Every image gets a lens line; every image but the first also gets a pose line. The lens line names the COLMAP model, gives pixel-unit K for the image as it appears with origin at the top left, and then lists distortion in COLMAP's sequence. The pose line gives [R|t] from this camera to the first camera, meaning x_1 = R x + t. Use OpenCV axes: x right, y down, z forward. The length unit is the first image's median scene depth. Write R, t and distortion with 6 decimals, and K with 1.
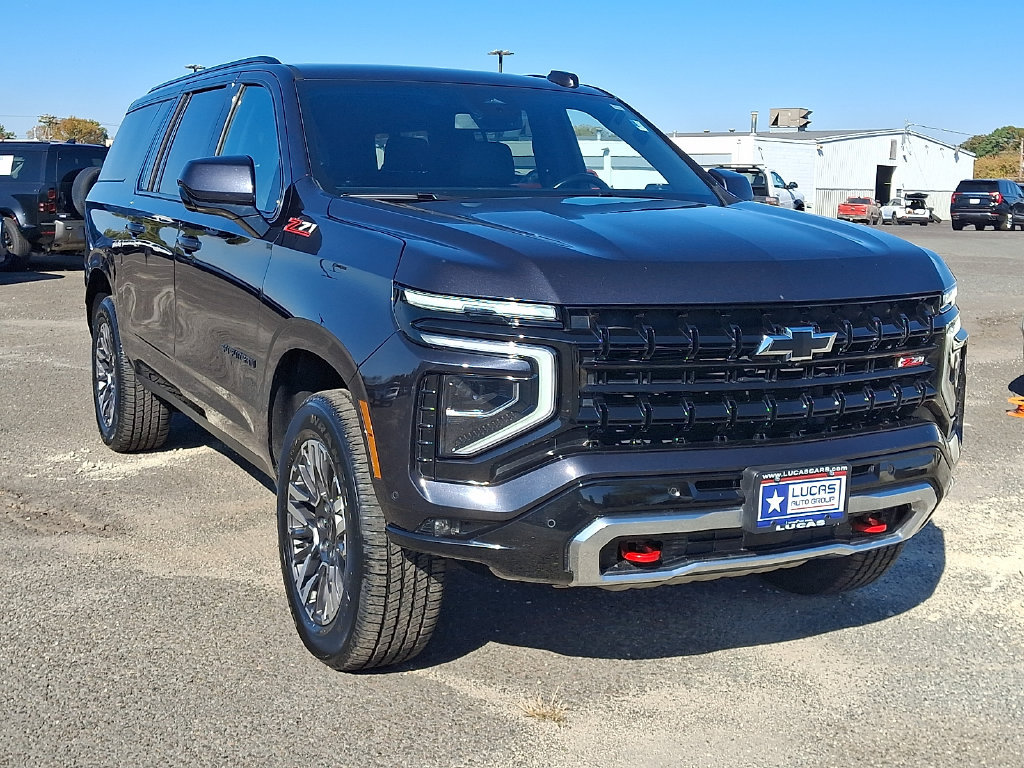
lens RADIAL K [[1285.5, 0, 494.7], [0, 1285.5, 380.1], [0, 0, 1]] dist [0.218750, 0.010040]
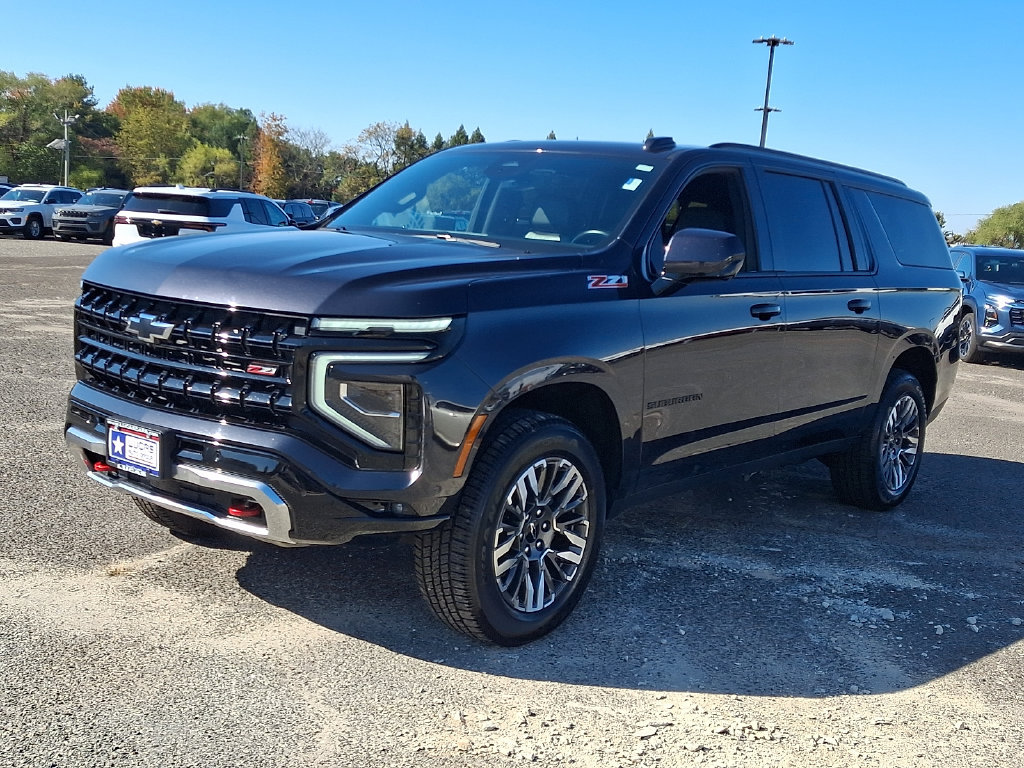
lens RADIAL K [[1121.8, 0, 496.8], [0, 1121.8, 383.6], [0, 0, 1]] dist [0.219089, -0.536227]
pose [[0.400841, 0.134098, -0.906280, 1.362175], [-0.203699, 0.977513, 0.054544, -0.103025], [0.893215, 0.162745, 0.419143, 0.835270]]
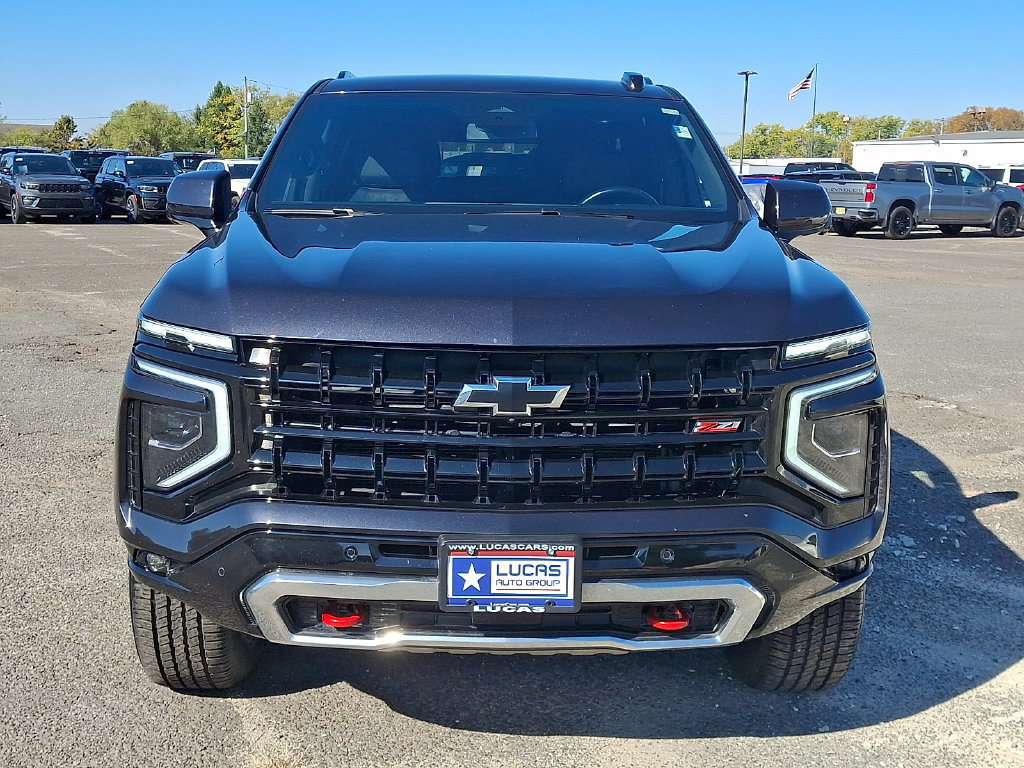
lens RADIAL K [[1235.1, 0, 462.9], [0, 1235.1, 386.3], [0, 0, 1]] dist [0.180465, -0.375447]
pose [[0.893162, 0.067974, -0.444568, 0.555546], [-0.063887, 0.997664, 0.024188, -0.051097], [0.445174, 0.006798, 0.895418, 0.258946]]
